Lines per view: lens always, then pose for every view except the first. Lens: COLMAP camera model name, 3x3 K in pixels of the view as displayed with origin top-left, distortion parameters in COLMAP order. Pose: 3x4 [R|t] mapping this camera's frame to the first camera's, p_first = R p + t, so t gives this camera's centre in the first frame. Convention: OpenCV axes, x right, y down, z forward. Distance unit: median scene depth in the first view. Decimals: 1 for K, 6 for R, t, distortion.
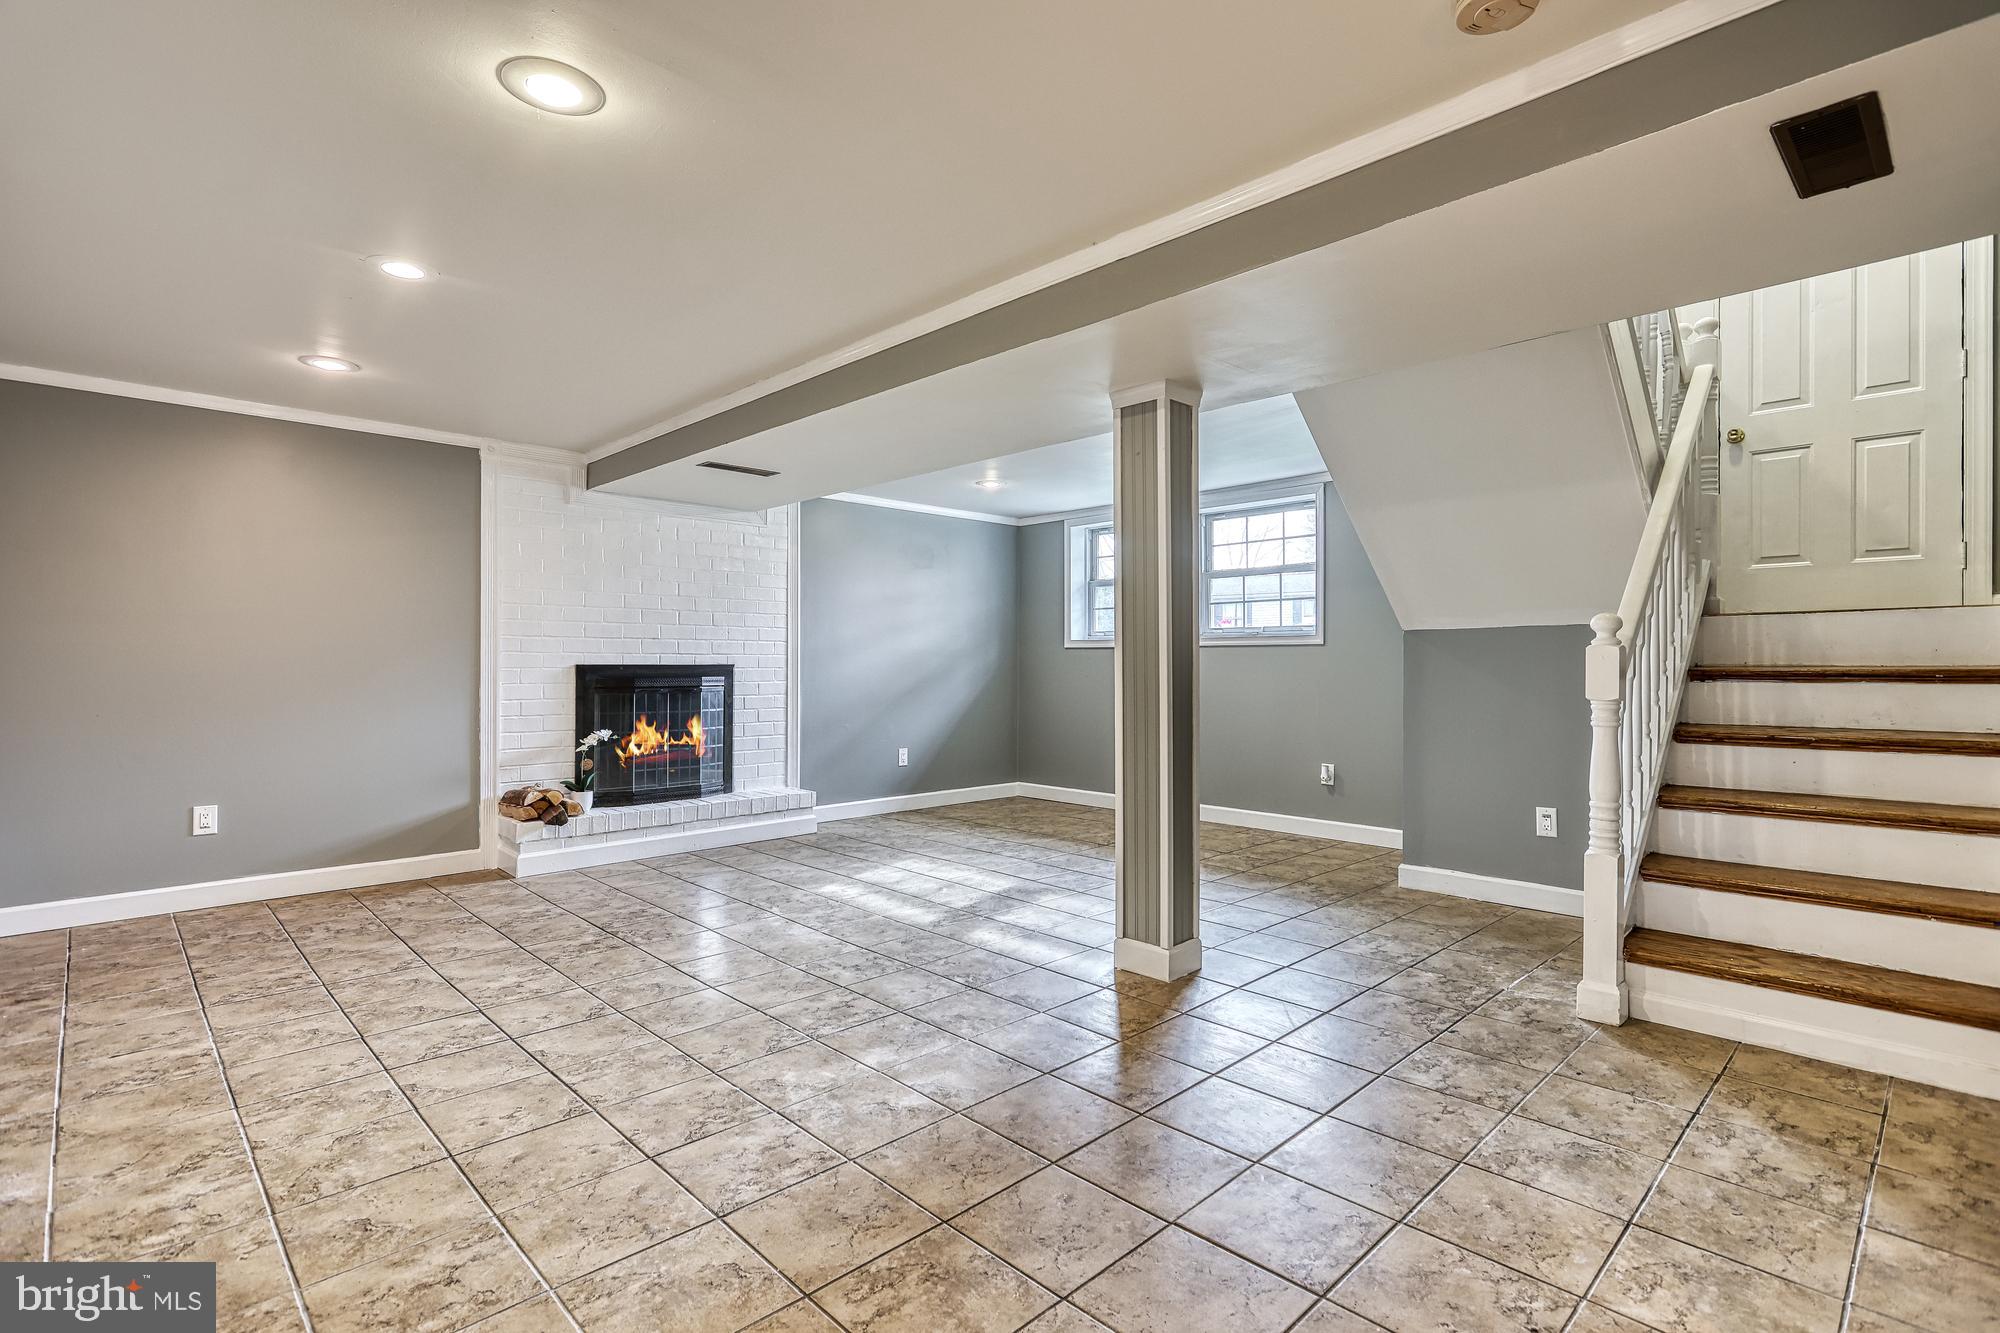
lens RADIAL K [[951.7, 0, 1000.0], [0, 951.7, 666.5], [0, 0, 1]] dist [-0.000425, 0.000665]
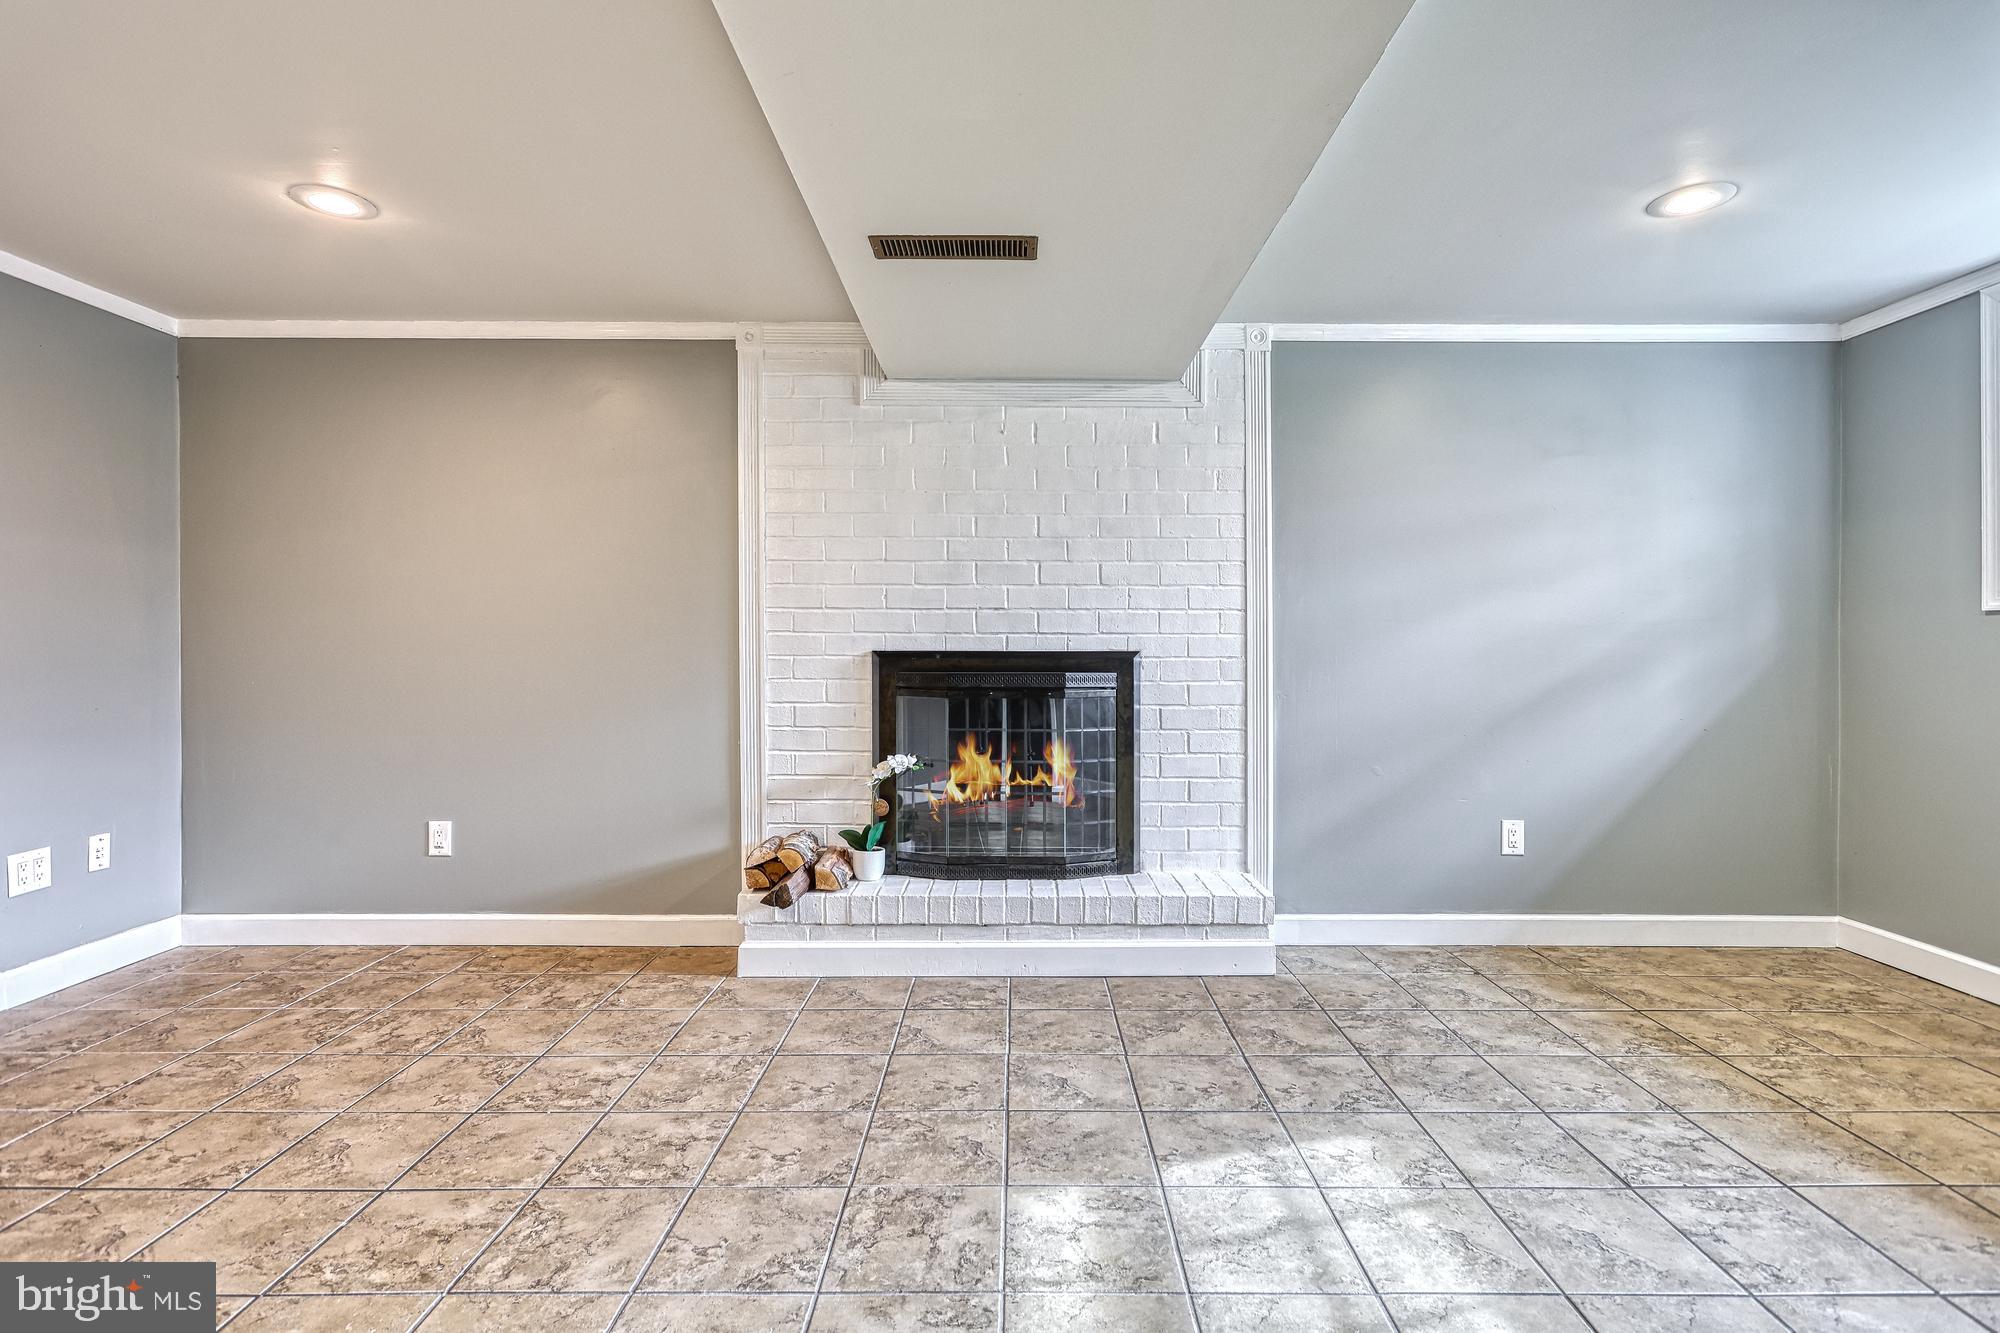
lens RADIAL K [[948.5, 0, 1011.2], [0, 948.5, 654.4], [0, 0, 1]] dist [-0.000357, 0.000432]
pose [[0.717842, 0.003737, -0.696196, 0.073303], [-0.004048, 0.999991, 0.001193, -0.000770], [0.696194, 0.001962, 0.717851, 0.607649]]
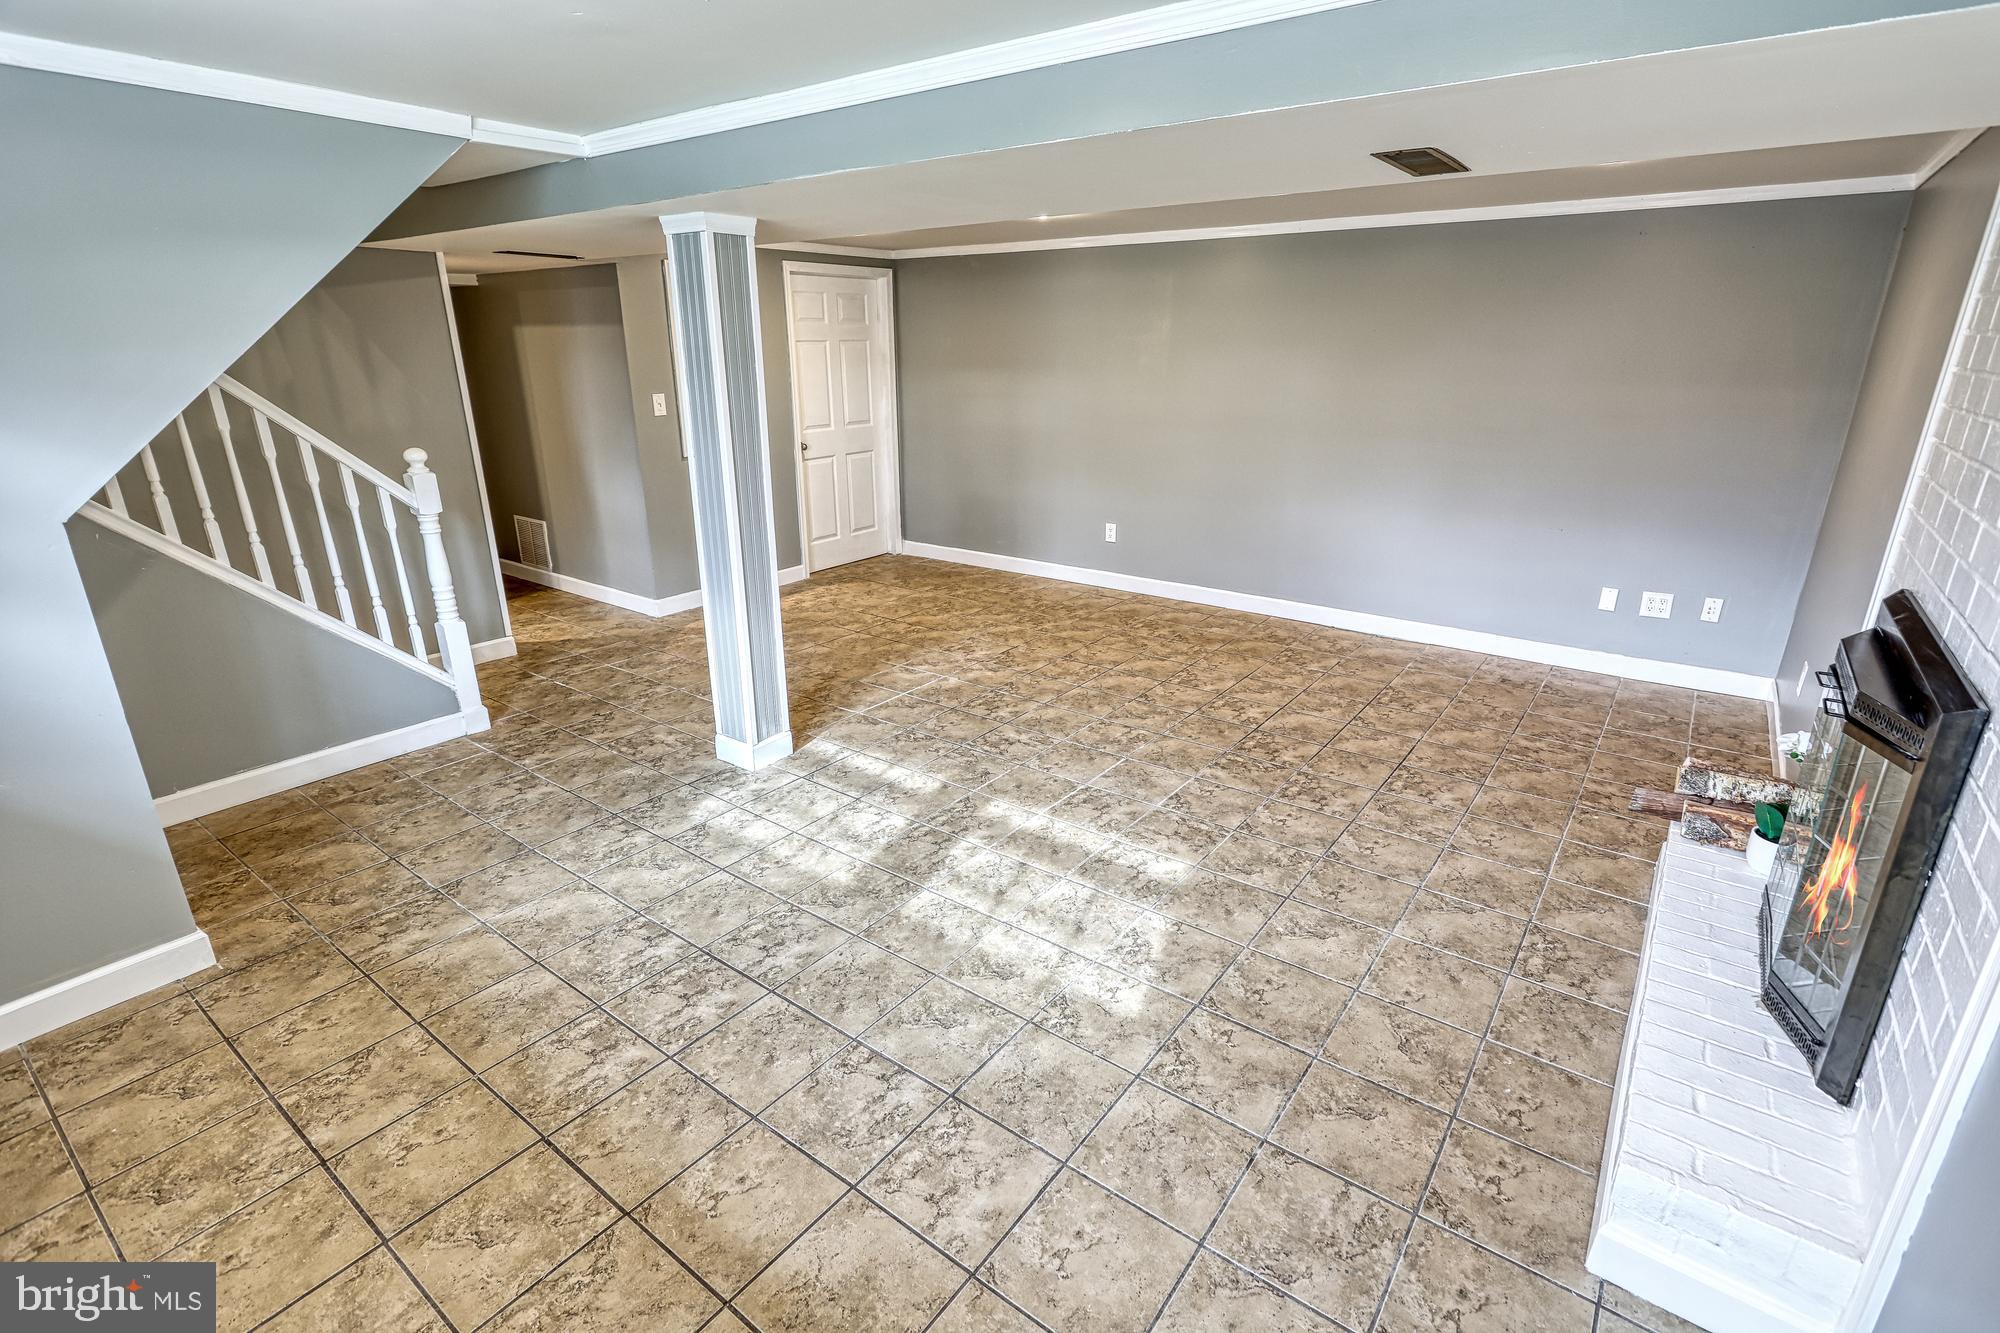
lens RADIAL K [[942.0, 0, 1008.3], [0, 942.0, 656.7], [0, 0, 1]] dist [-0.000546, 0.000237]
pose [[-0.986271, 0.054164, -0.155997, 0.021078], [0.001196, 0.946995, 0.321246, -0.112697], [0.165128, 0.316649, -0.934059, 1.360982]]
